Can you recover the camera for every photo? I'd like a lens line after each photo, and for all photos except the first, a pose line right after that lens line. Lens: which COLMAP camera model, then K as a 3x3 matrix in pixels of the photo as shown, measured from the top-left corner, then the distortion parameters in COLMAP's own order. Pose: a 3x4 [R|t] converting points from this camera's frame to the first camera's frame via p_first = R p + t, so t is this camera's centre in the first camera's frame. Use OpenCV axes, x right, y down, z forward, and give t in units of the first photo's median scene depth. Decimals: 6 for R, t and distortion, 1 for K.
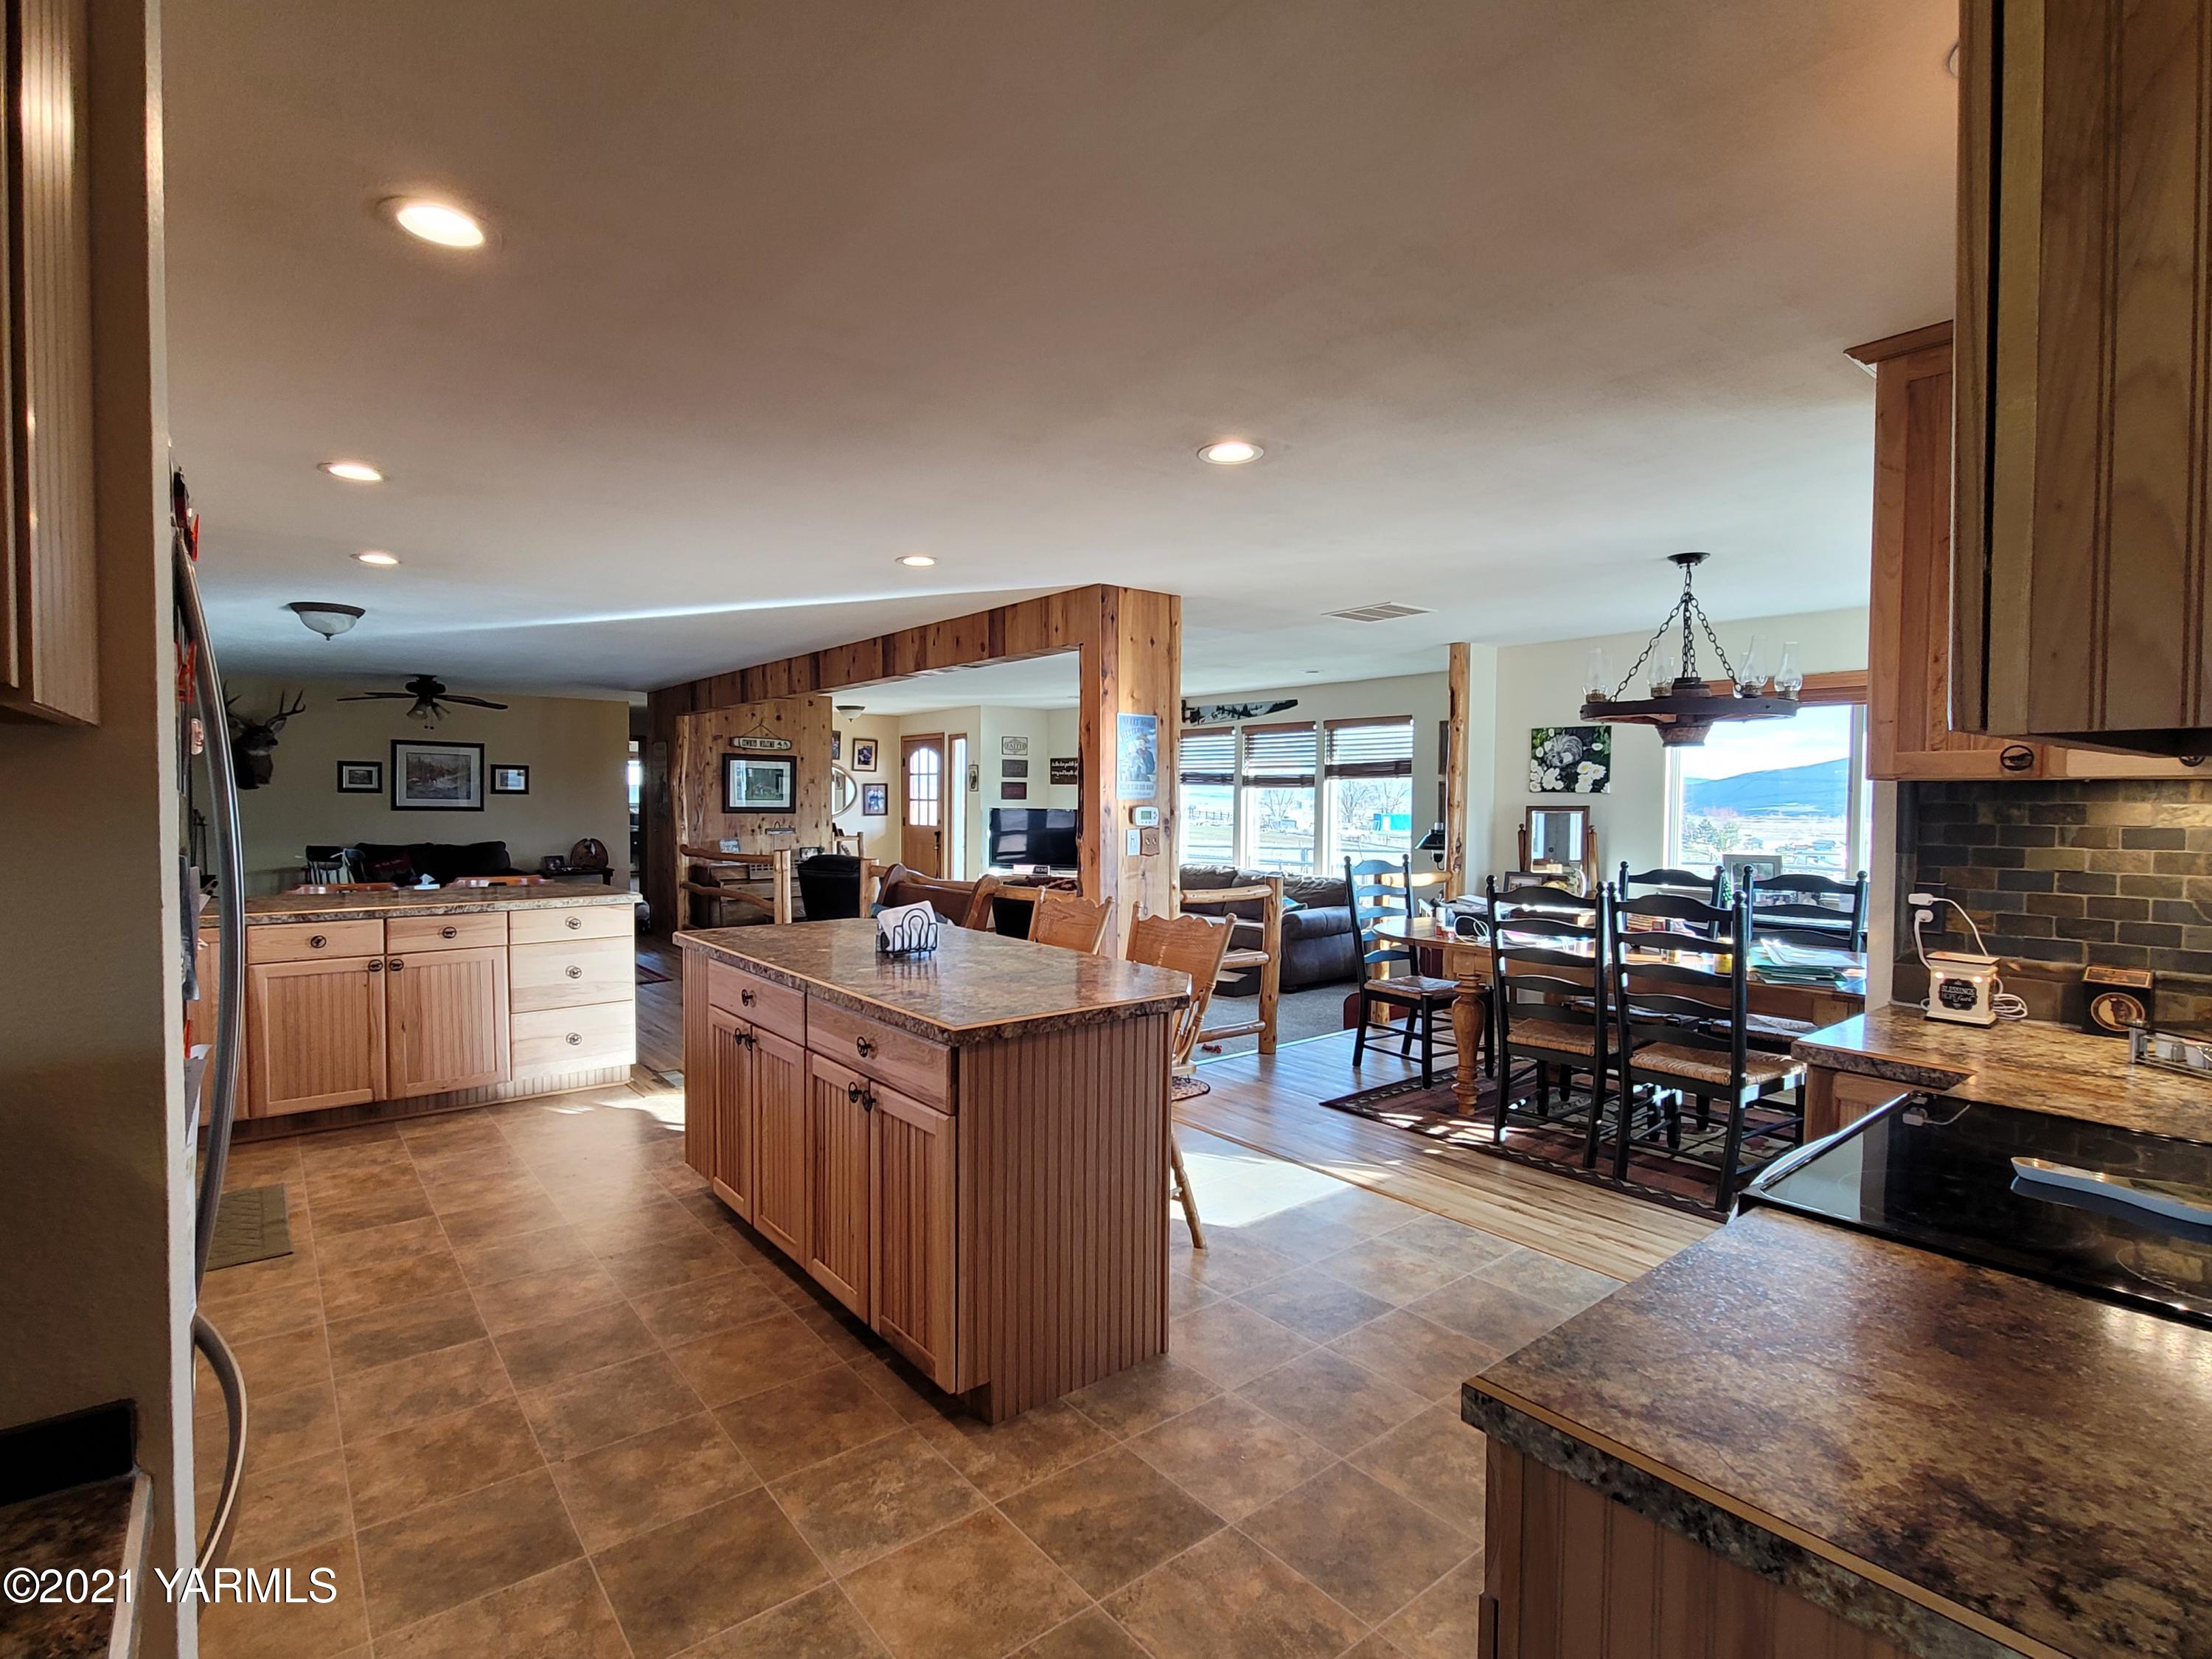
lens RADIAL K [[1061.9, 0, 1098.5], [0, 1061.9, 822.1], [0, 0, 1]] dist [-0.000619, -0.000179]
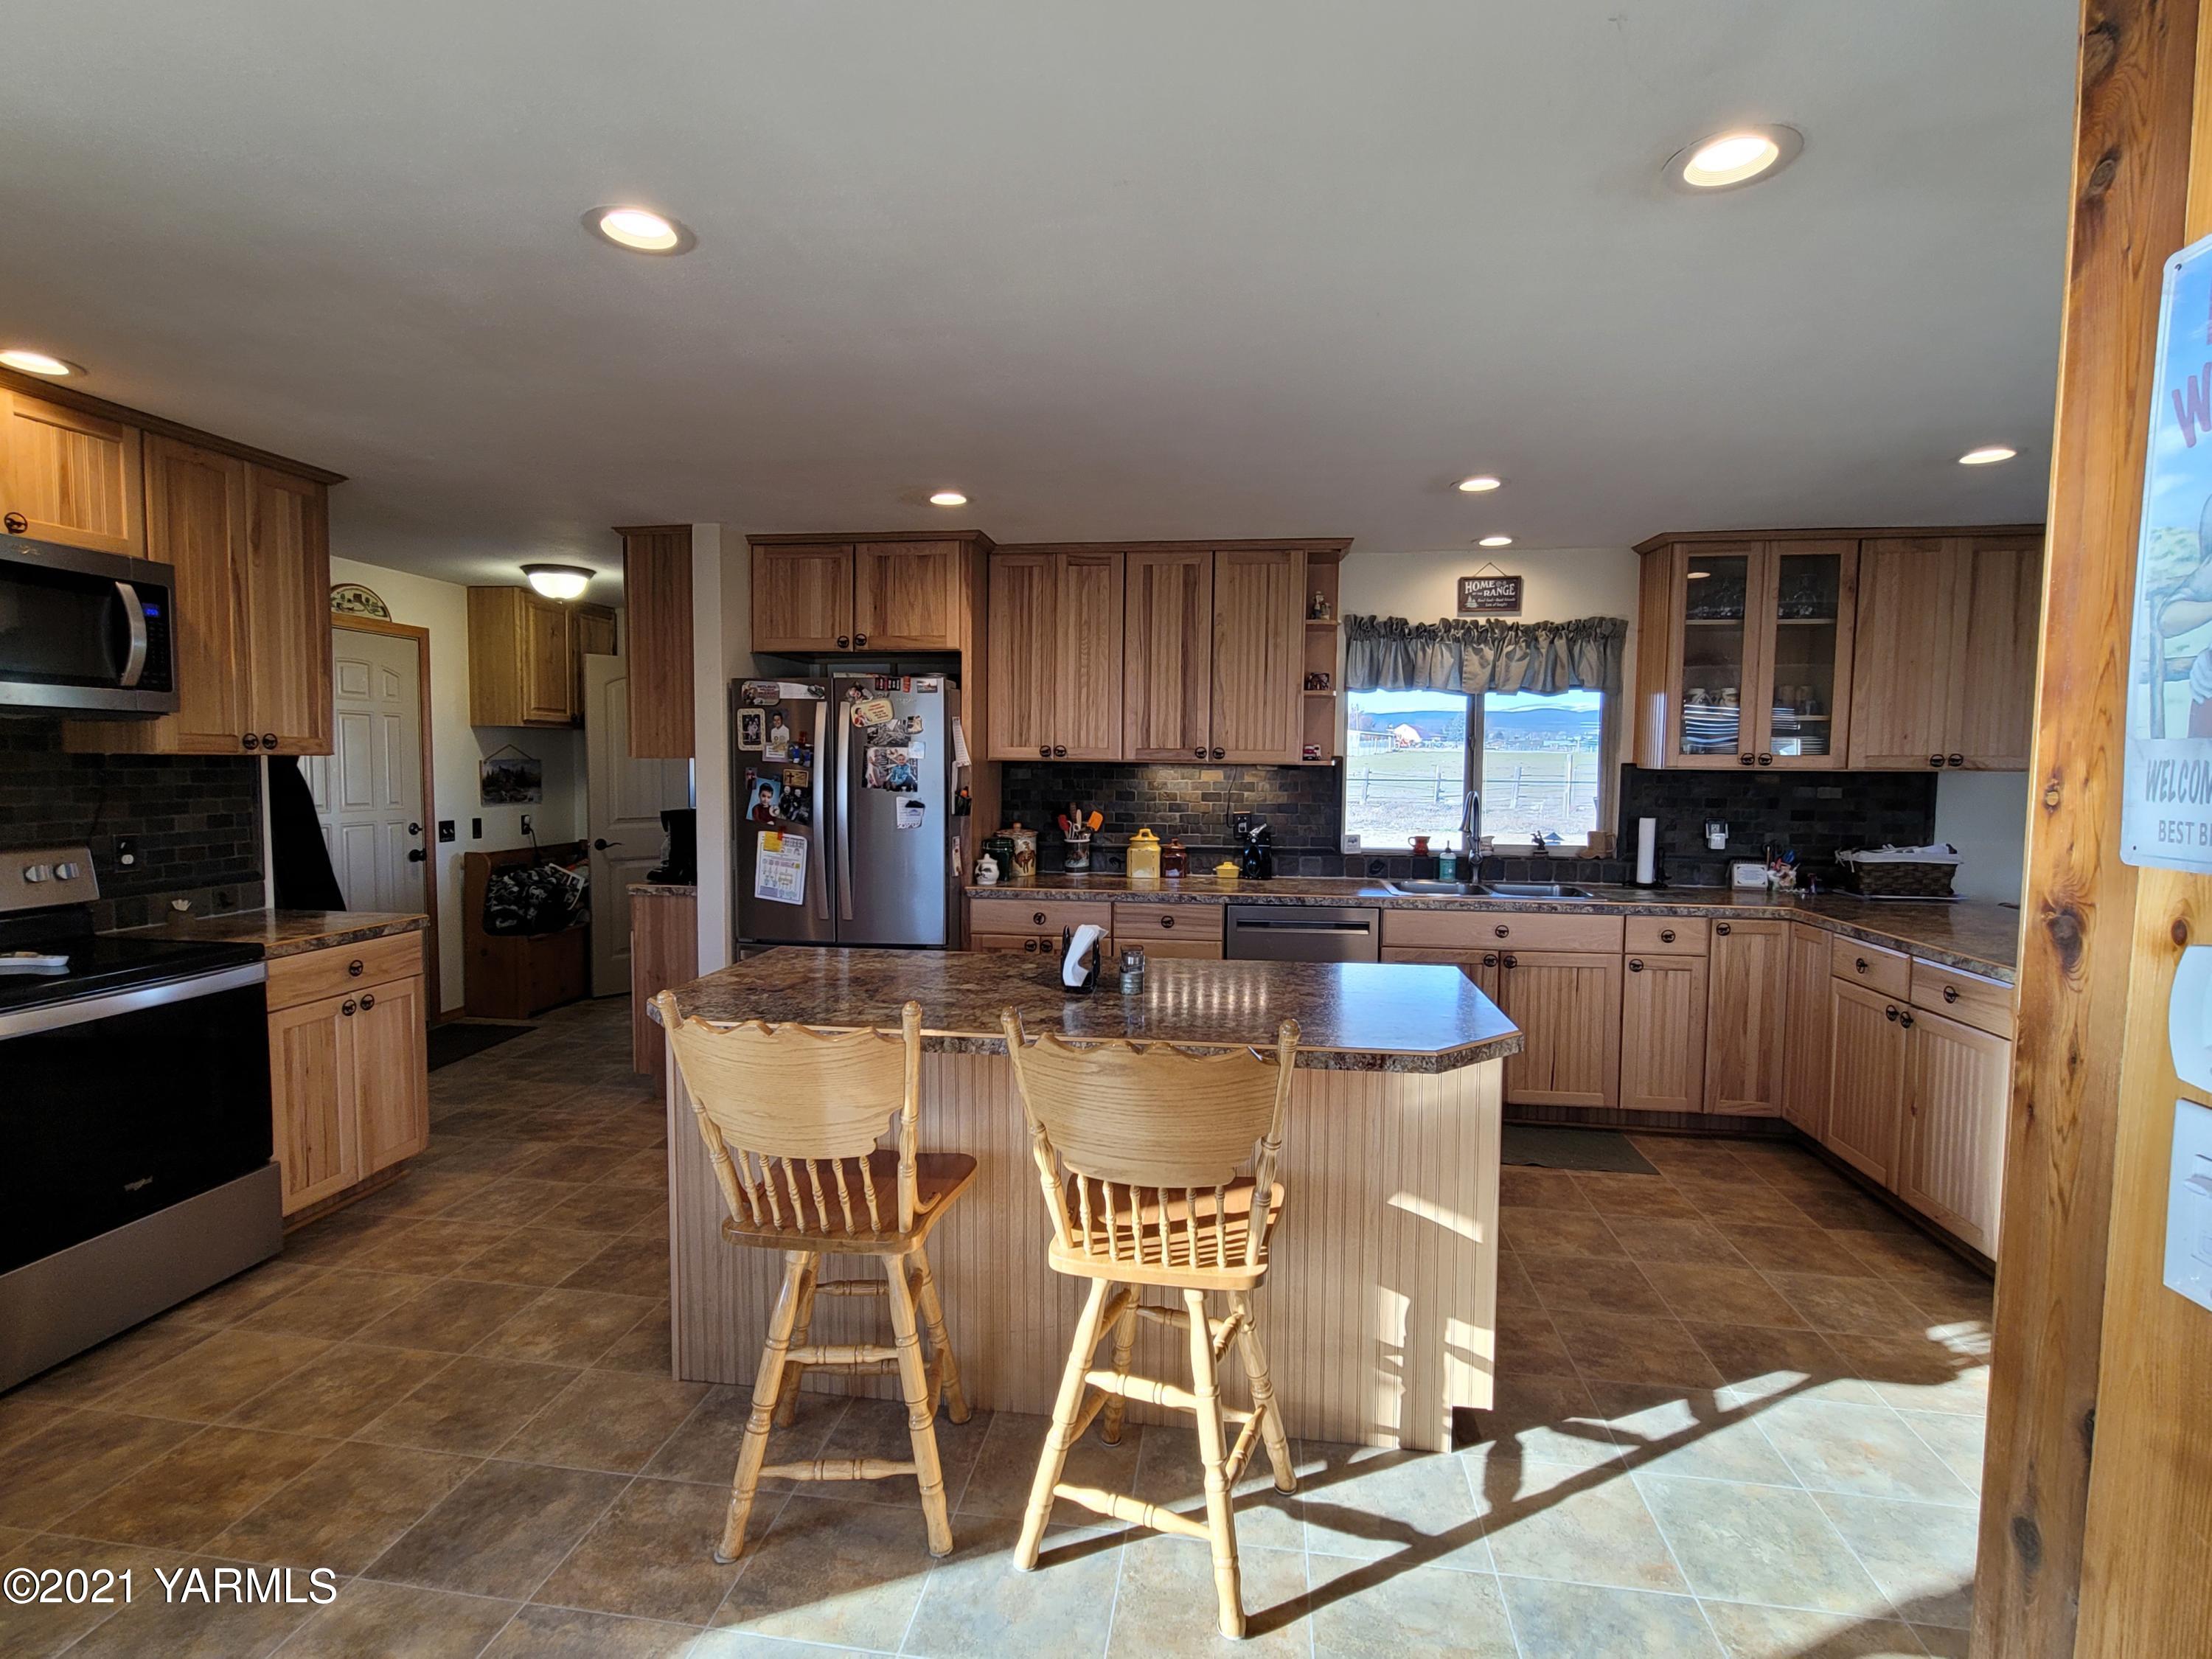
lens RADIAL K [[1061.9, 0, 1098.5], [0, 1061.9, 822.1], [0, 0, 1]] dist [-0.000619, -0.000179]
pose [[-0.736537, 0.030711, -0.675700, 0.198947], [-0.028094, 0.996718, 0.075925, -0.034270], [0.675814, 0.074905, -0.733256, 0.942455]]
